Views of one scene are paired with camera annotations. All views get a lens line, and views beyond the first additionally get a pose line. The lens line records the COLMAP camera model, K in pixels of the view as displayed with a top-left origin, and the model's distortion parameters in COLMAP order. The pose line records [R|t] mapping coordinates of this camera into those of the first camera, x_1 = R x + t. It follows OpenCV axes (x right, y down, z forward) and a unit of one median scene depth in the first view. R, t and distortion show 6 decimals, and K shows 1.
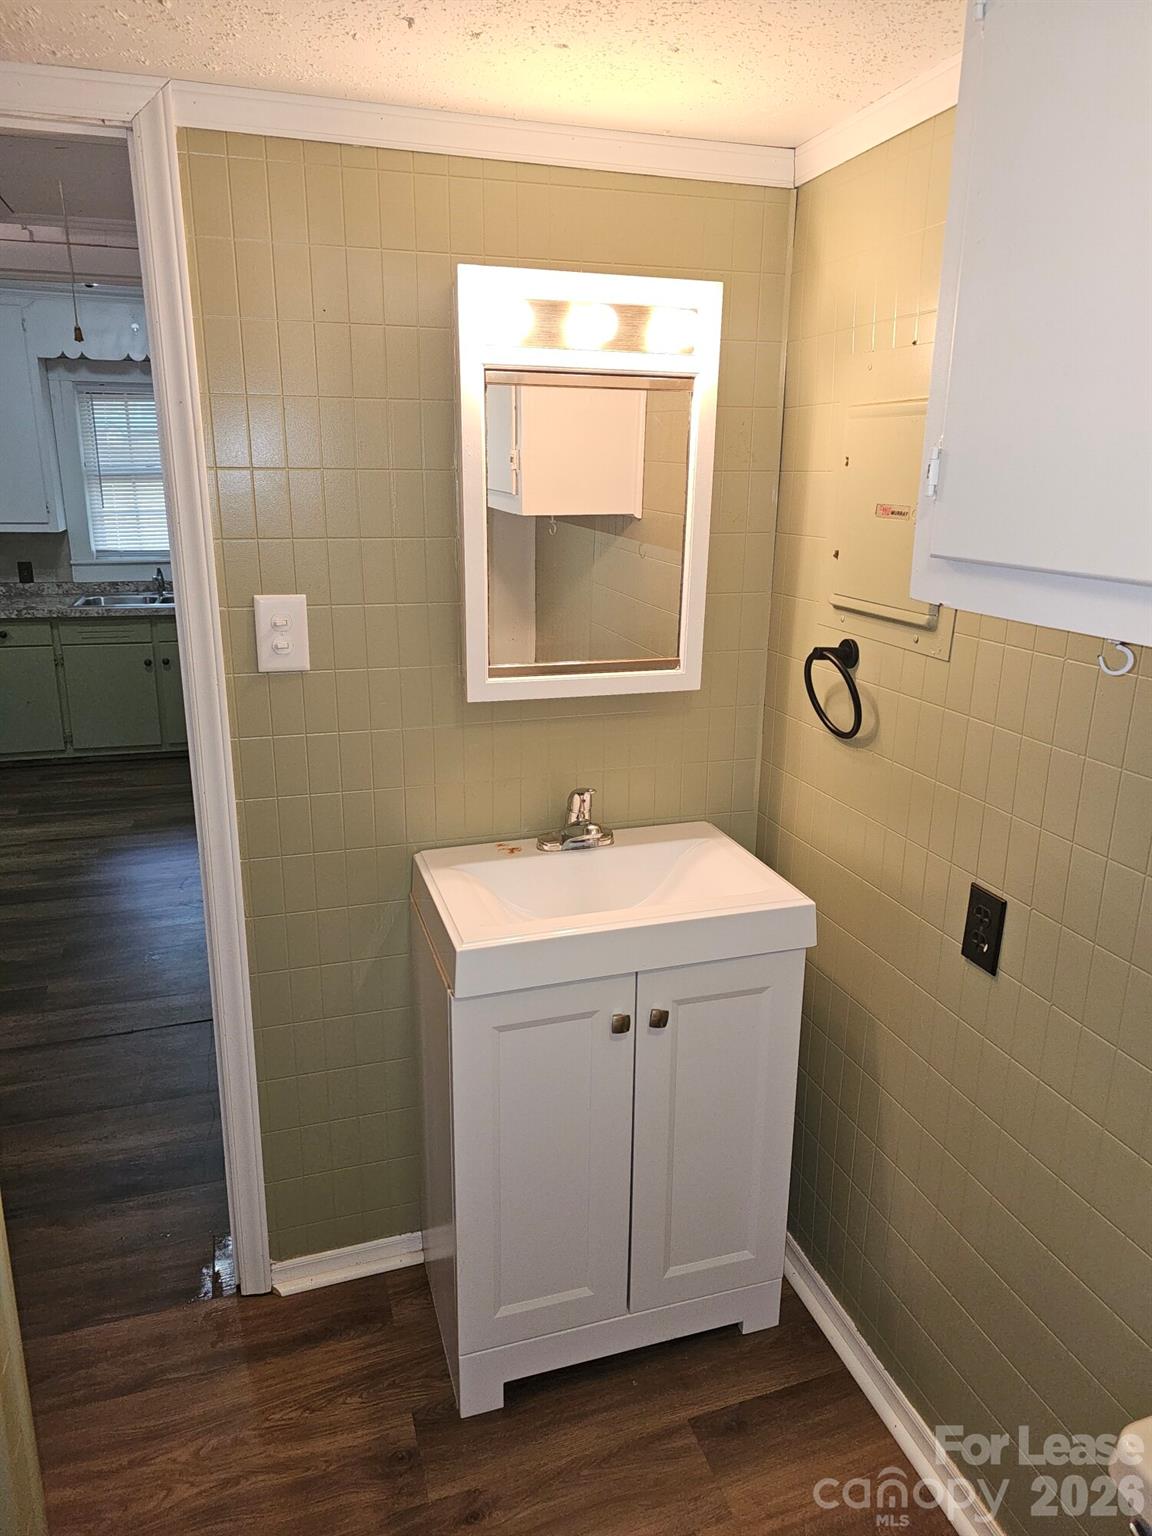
lens RADIAL K [[1032.3, 0, 576.0], [0, 1032.3, 768.0], [0, 0, 1]] dist [0.070900, -0.108011]
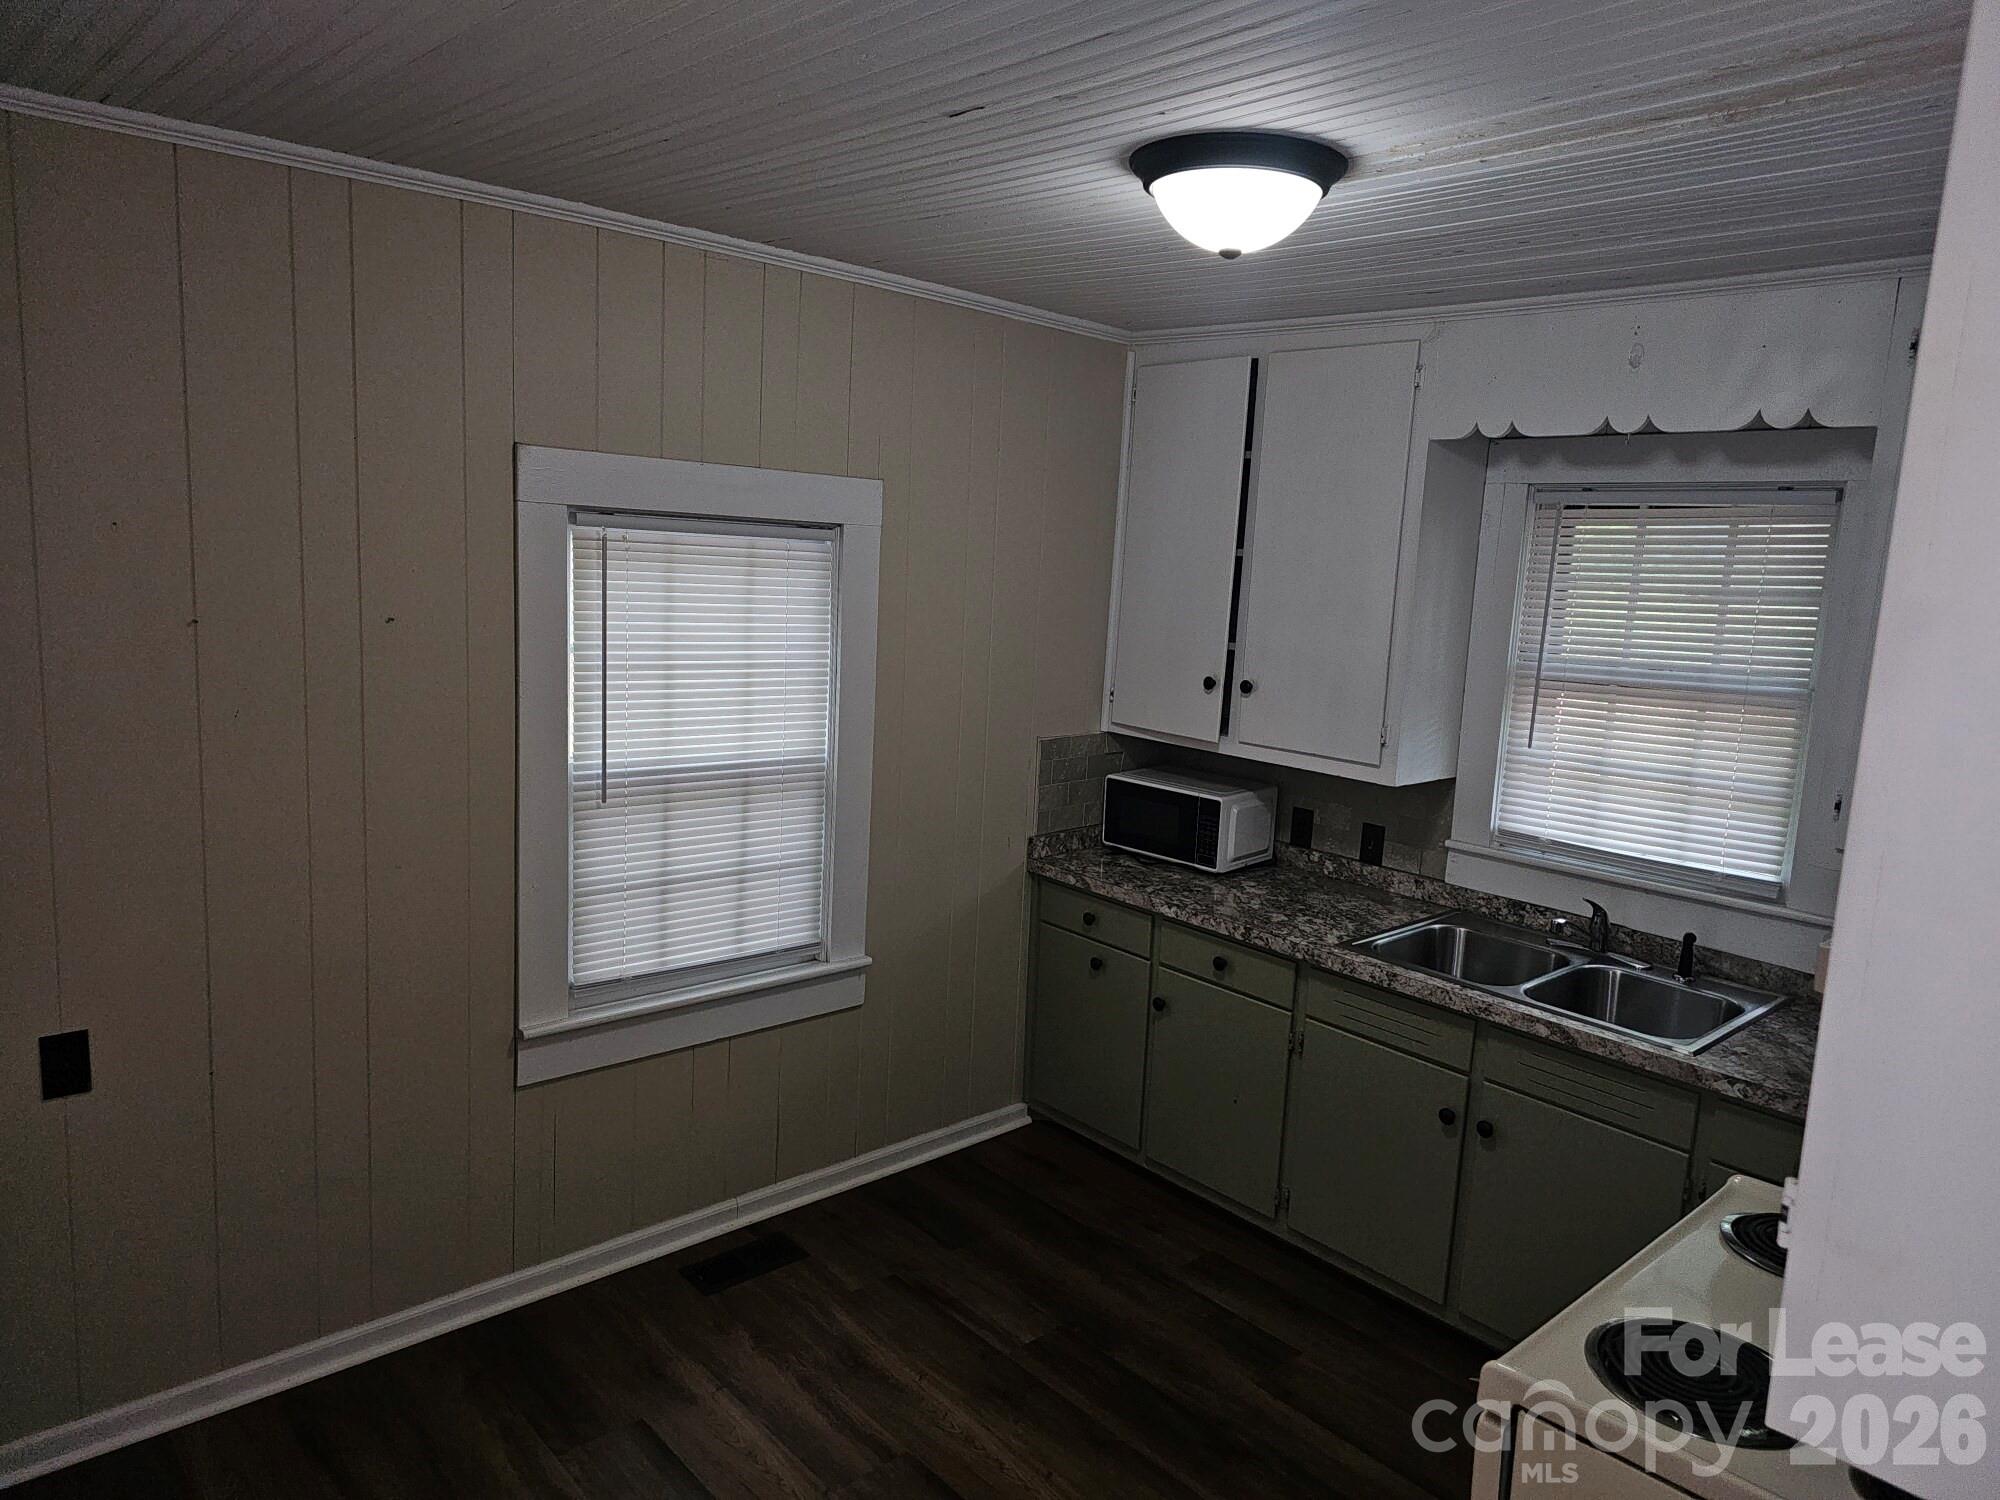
lens RADIAL K [[1333.1, 0, 988.3], [0, 1333.1, 743.7], [0, 0, 1]] dist [0.083738, -0.105222]
pose [[0.408895, 0.146285, -0.900781, -0.014911], [-0.291953, 0.956162, 0.022752, -0.201166], [0.864620, 0.253683, 0.433678, 0.554307]]
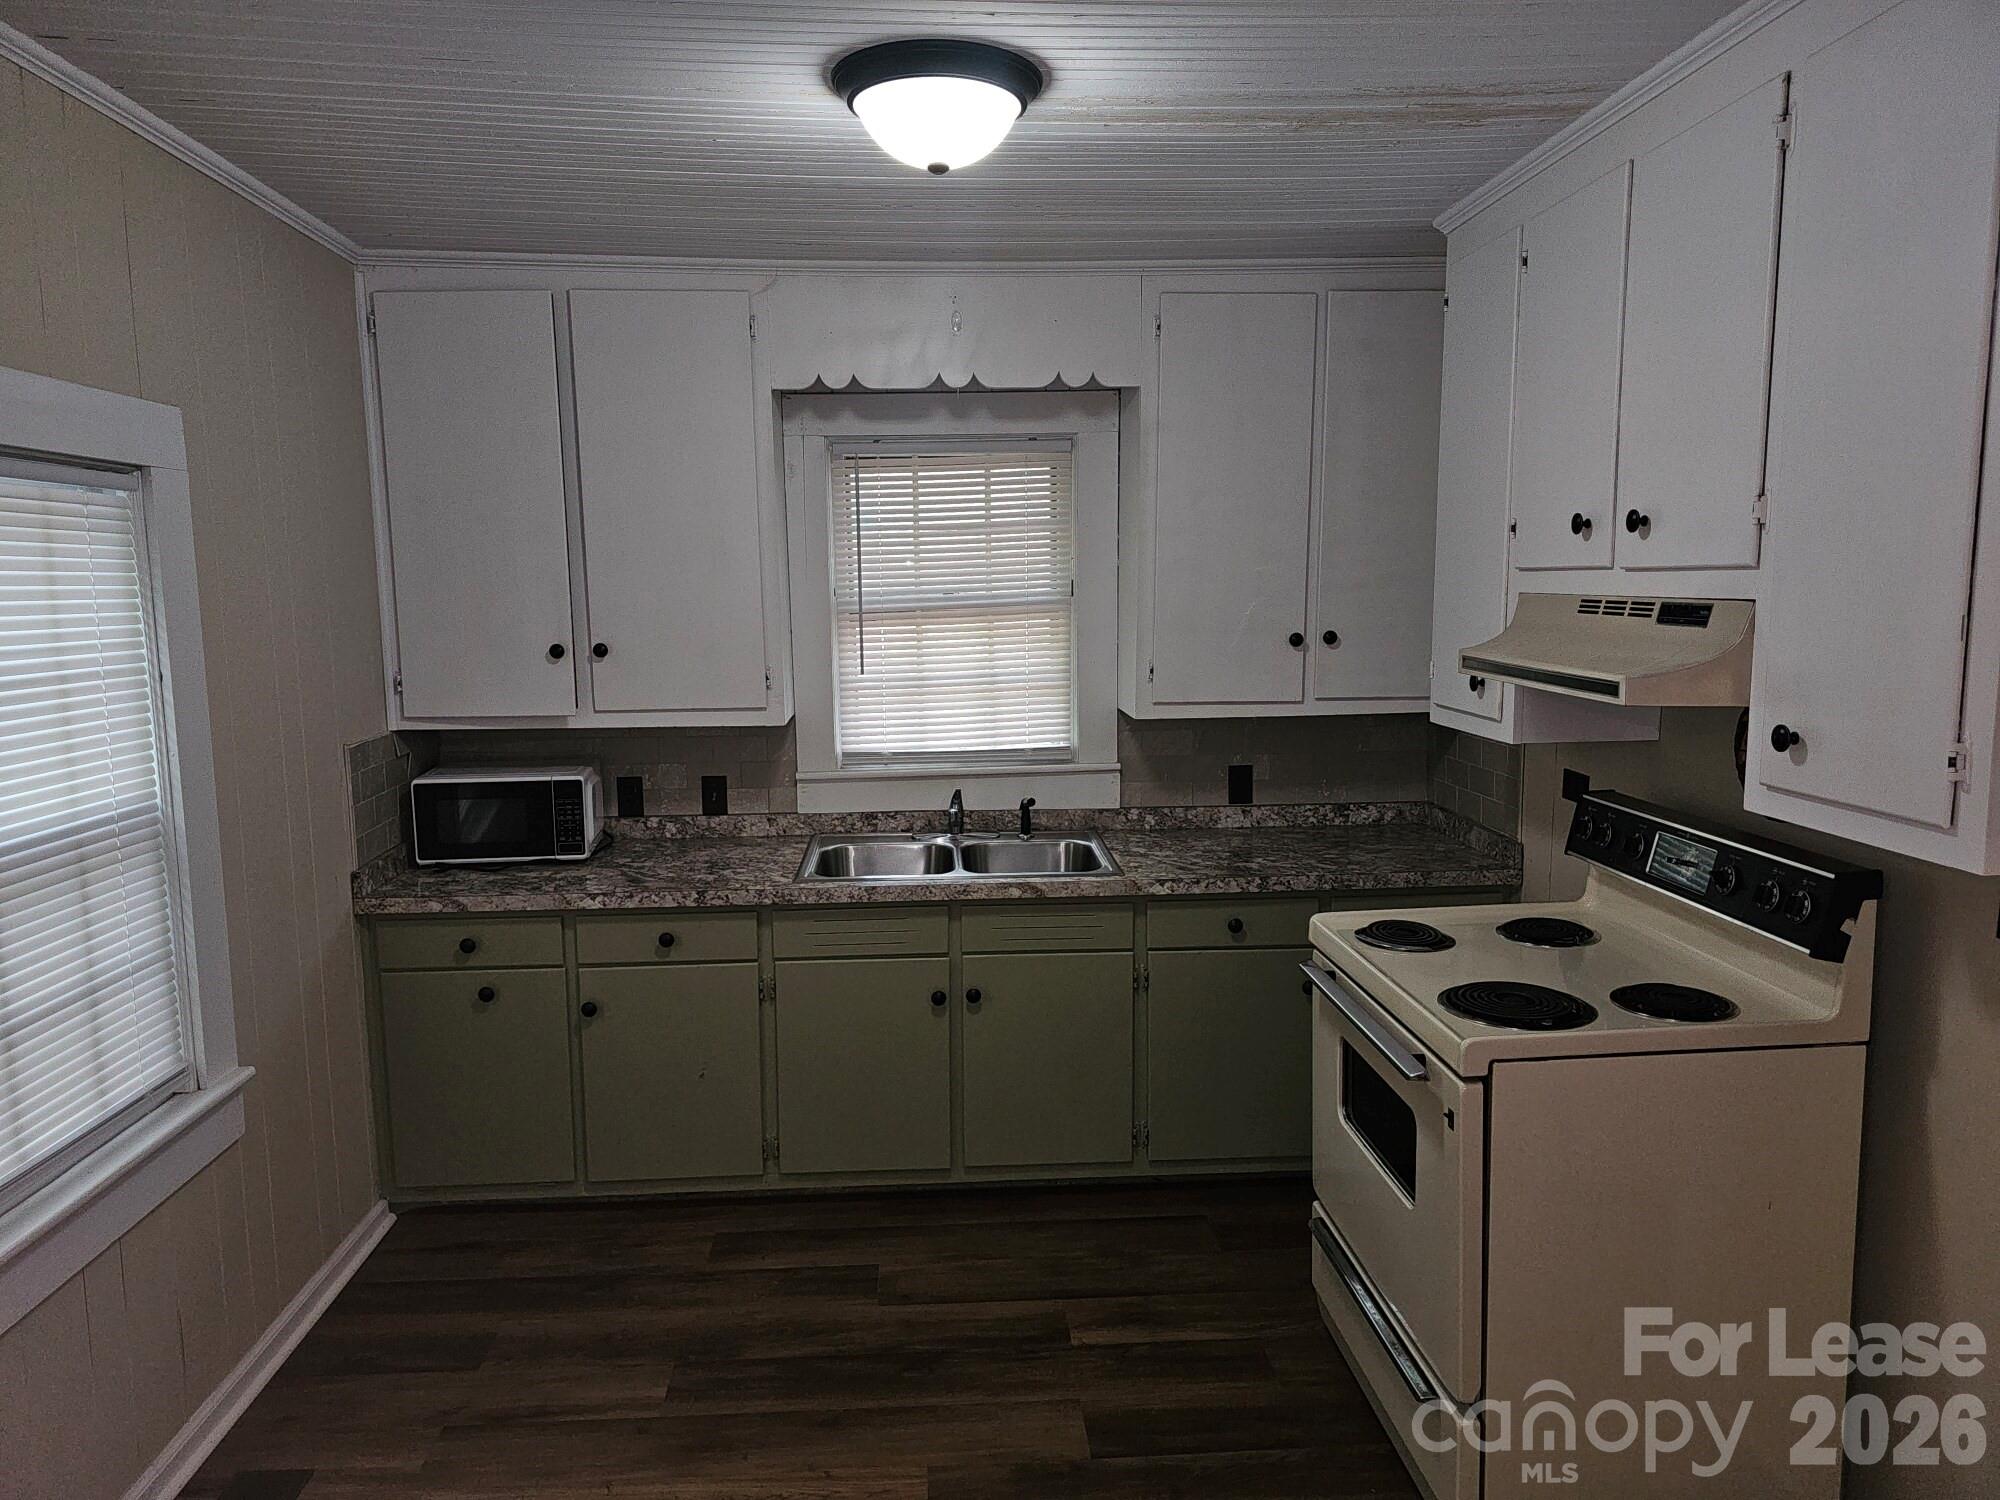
lens RADIAL K [[1344.1, 0, 1000.0], [0, 1344.1, 750.0], [0, 0, 1]] dist [0.070900, -0.108011]
pose [[0.969412, 0.009311, -0.245264, -0.232328], [-0.044759, 0.989231, -0.139353, -0.126635], [0.241325, 0.146069, 0.959388, 0.399808]]
